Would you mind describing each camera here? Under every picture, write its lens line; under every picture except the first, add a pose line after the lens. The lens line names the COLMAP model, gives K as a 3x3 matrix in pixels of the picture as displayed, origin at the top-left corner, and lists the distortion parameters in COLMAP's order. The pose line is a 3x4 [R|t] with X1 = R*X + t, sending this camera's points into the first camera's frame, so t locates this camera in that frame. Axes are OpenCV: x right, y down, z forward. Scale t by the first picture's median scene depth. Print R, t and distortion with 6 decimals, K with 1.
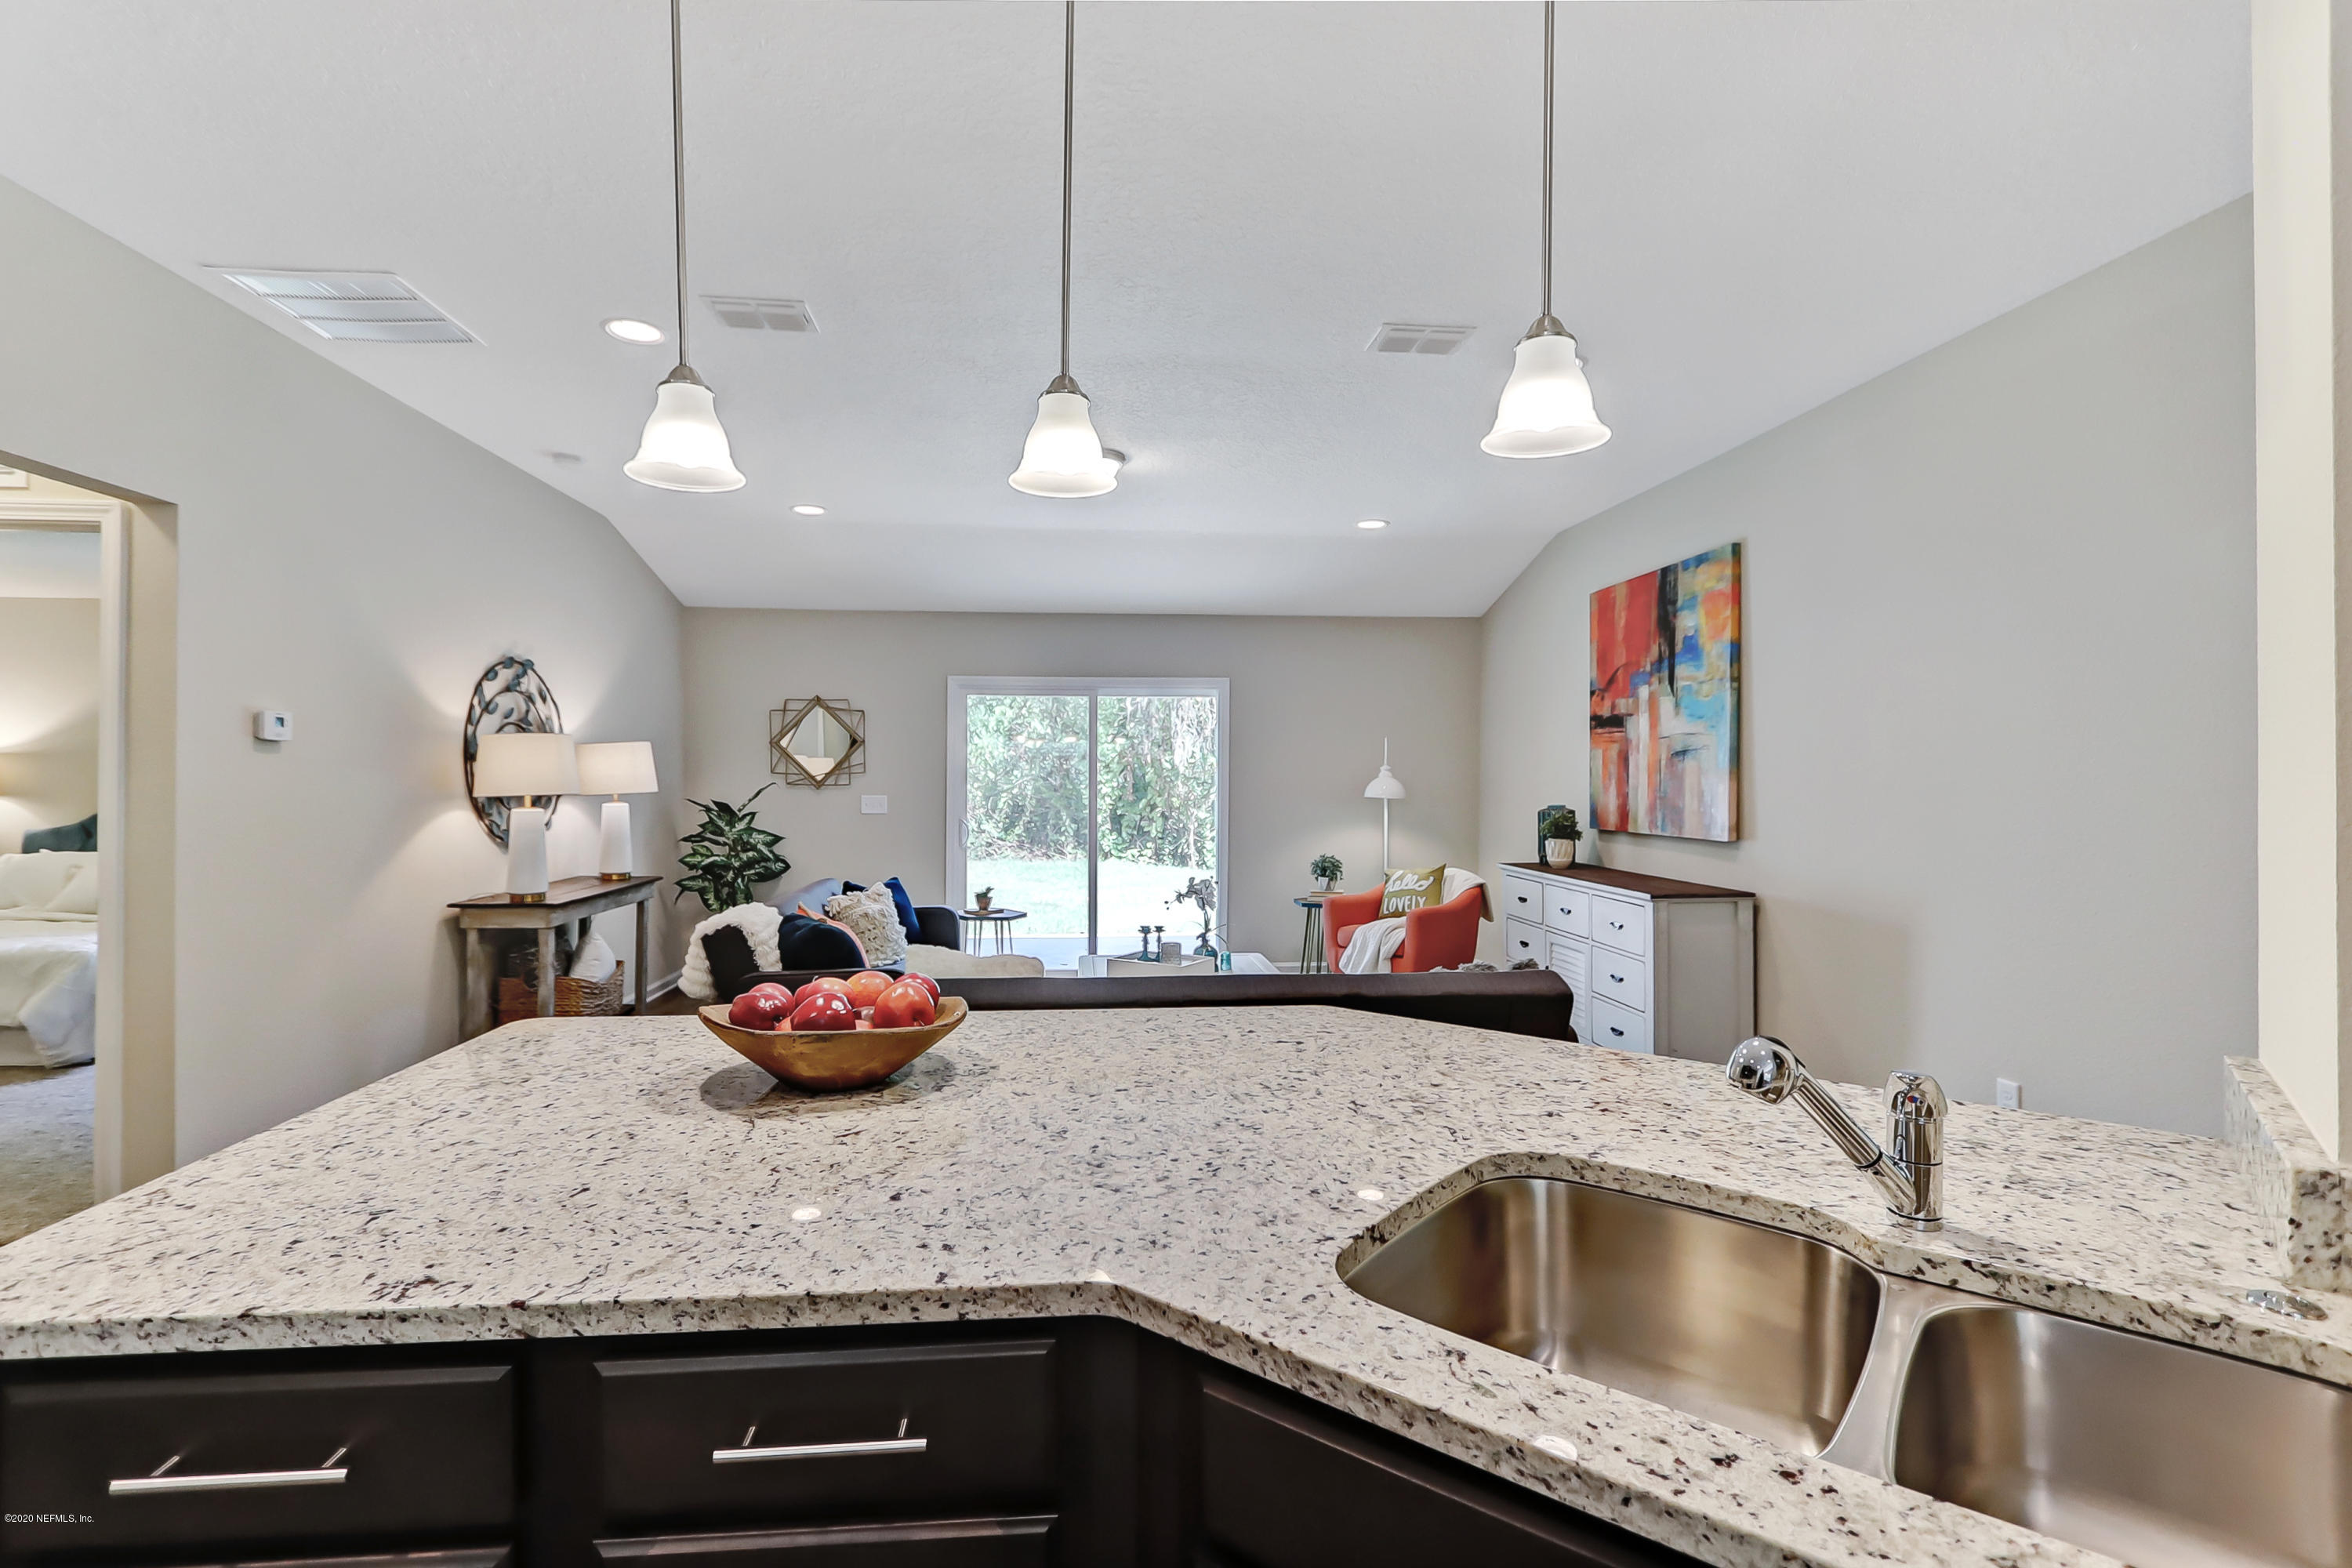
lens RADIAL K [[1096.7, 0, 1161.1], [0, 1096.7, 777.6], [0, 0, 1]] dist [-0.001687, 0.000245]
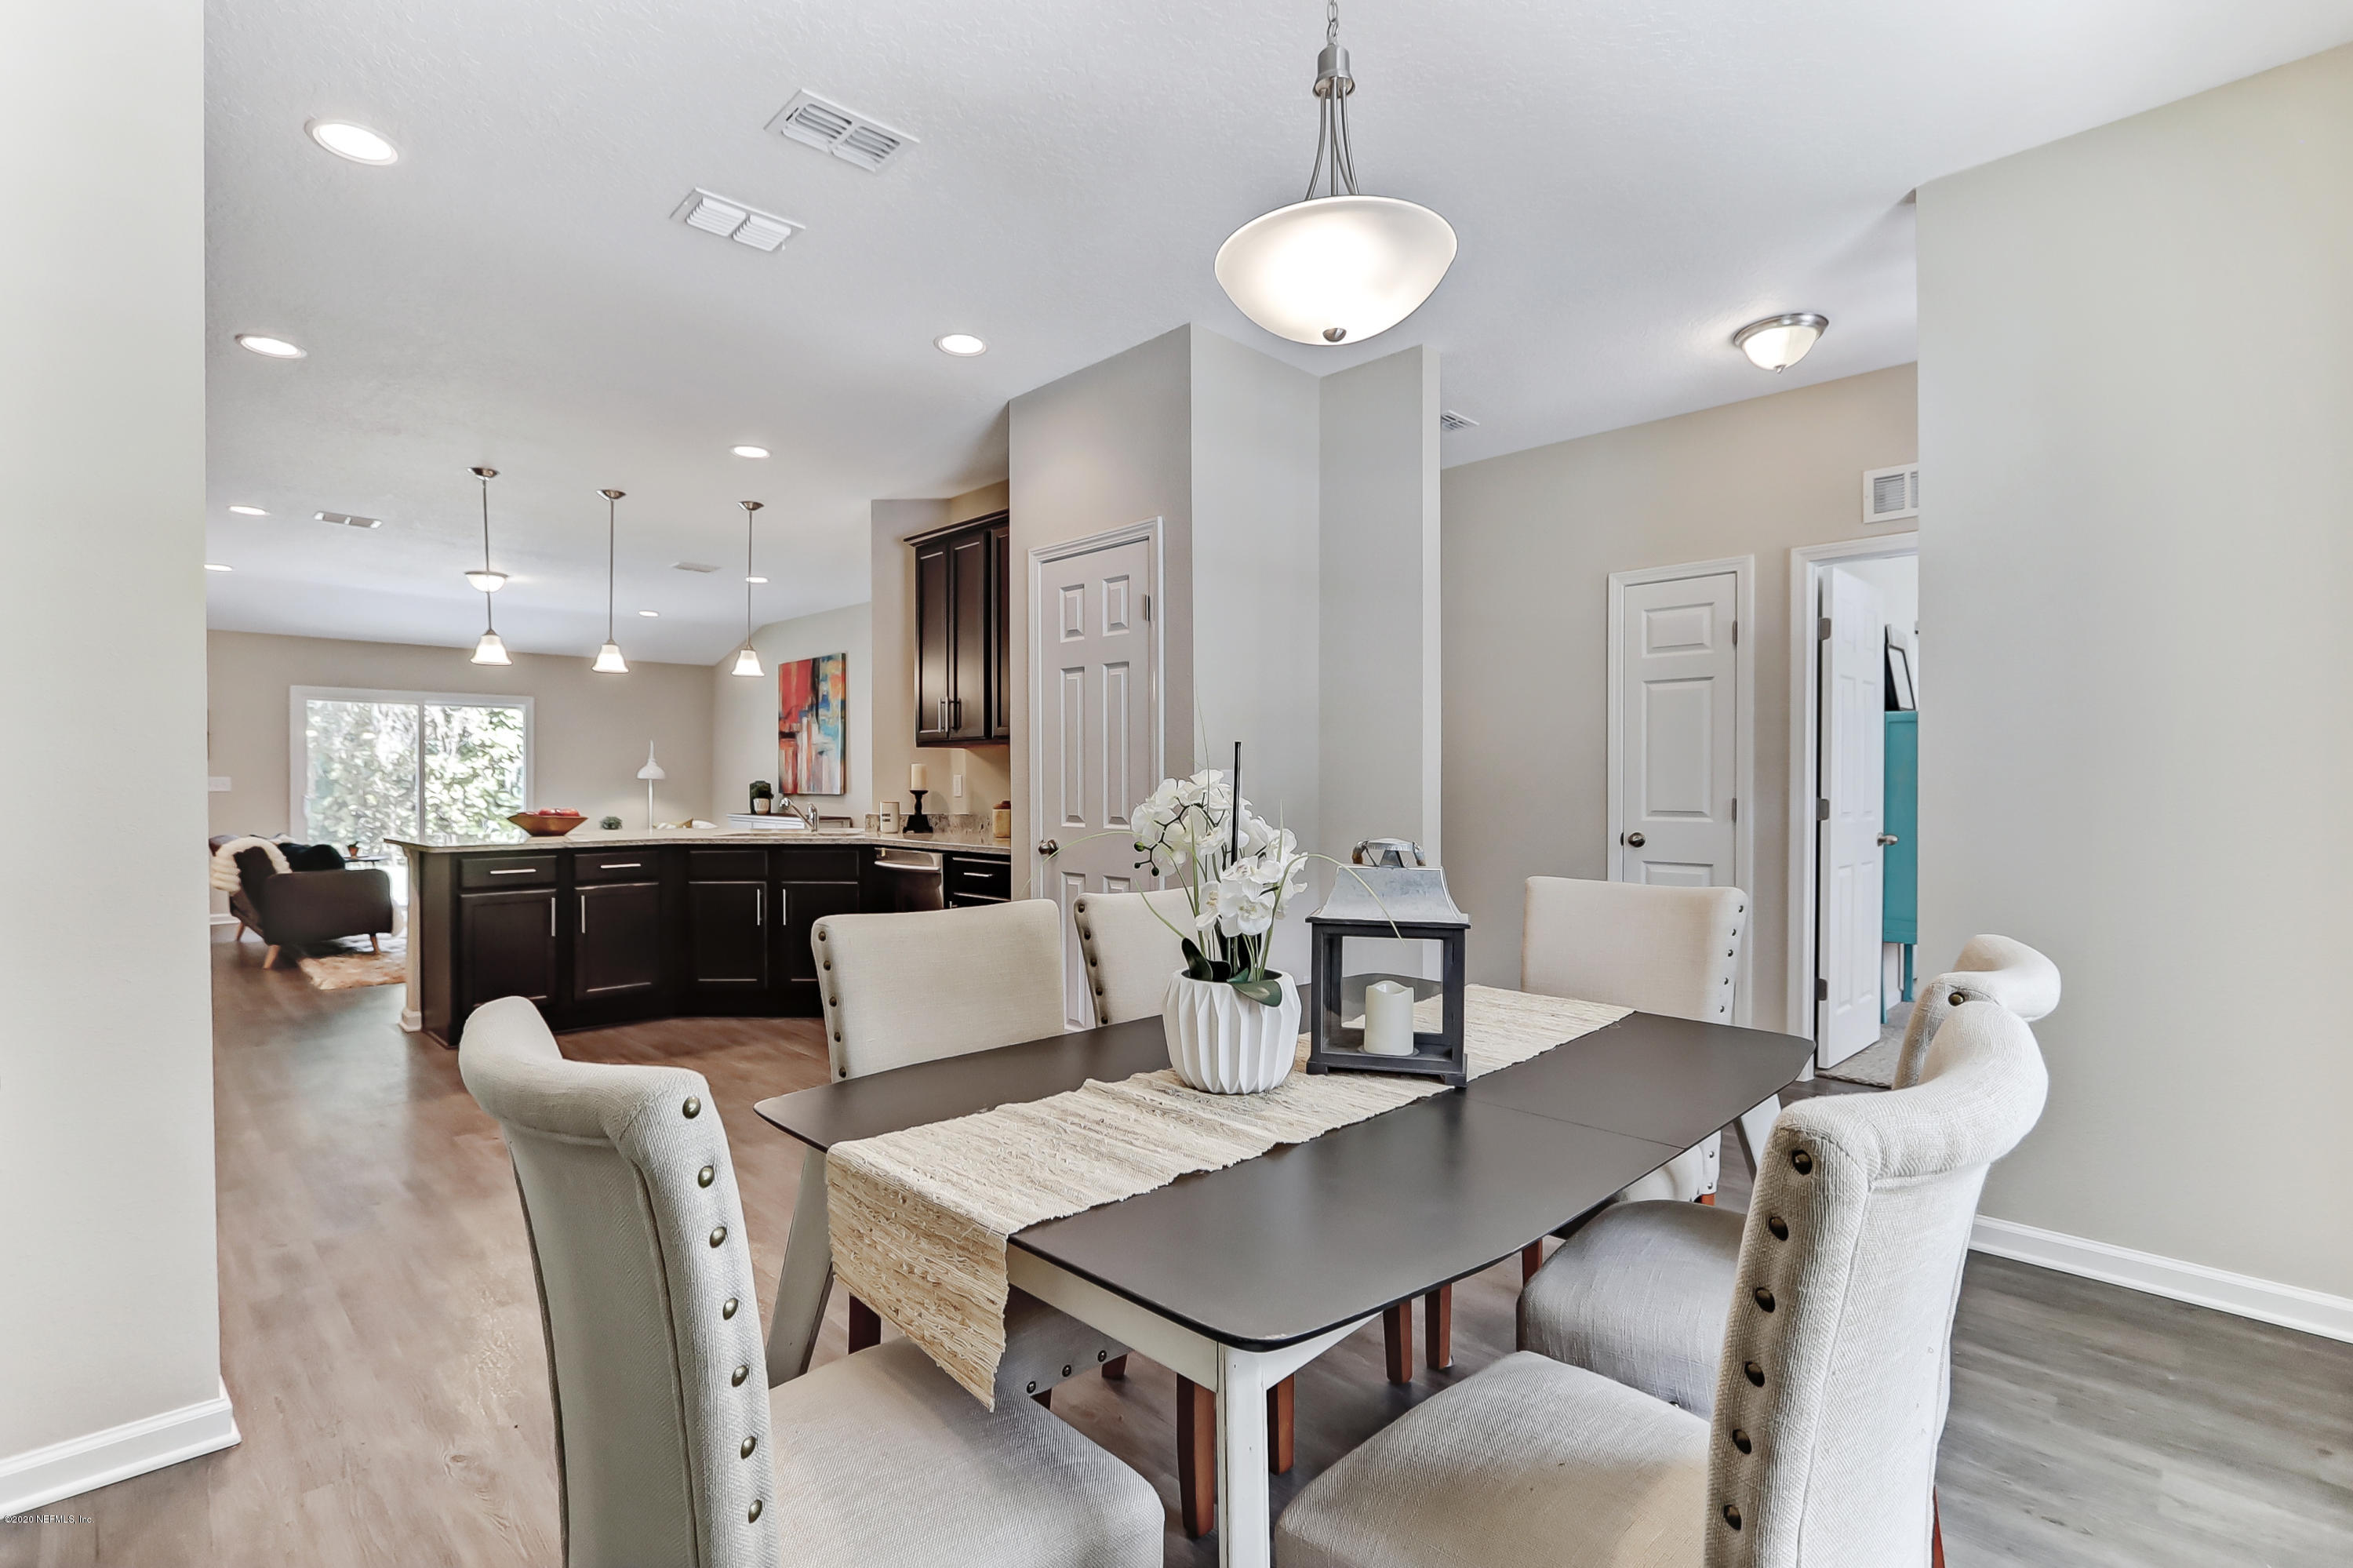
lens RADIAL K [[1097.2, 0, 1161.6], [0, 1097.2, 777.6], [0, 0, 1]] dist [-0.001687, 0.000245]
pose [[0.773828, 0.000785, 0.633395, -0.300291], [0.000618, 0.999998, -0.001994, 0.026885], [-0.633396, 0.001935, 0.773826, -0.901448]]
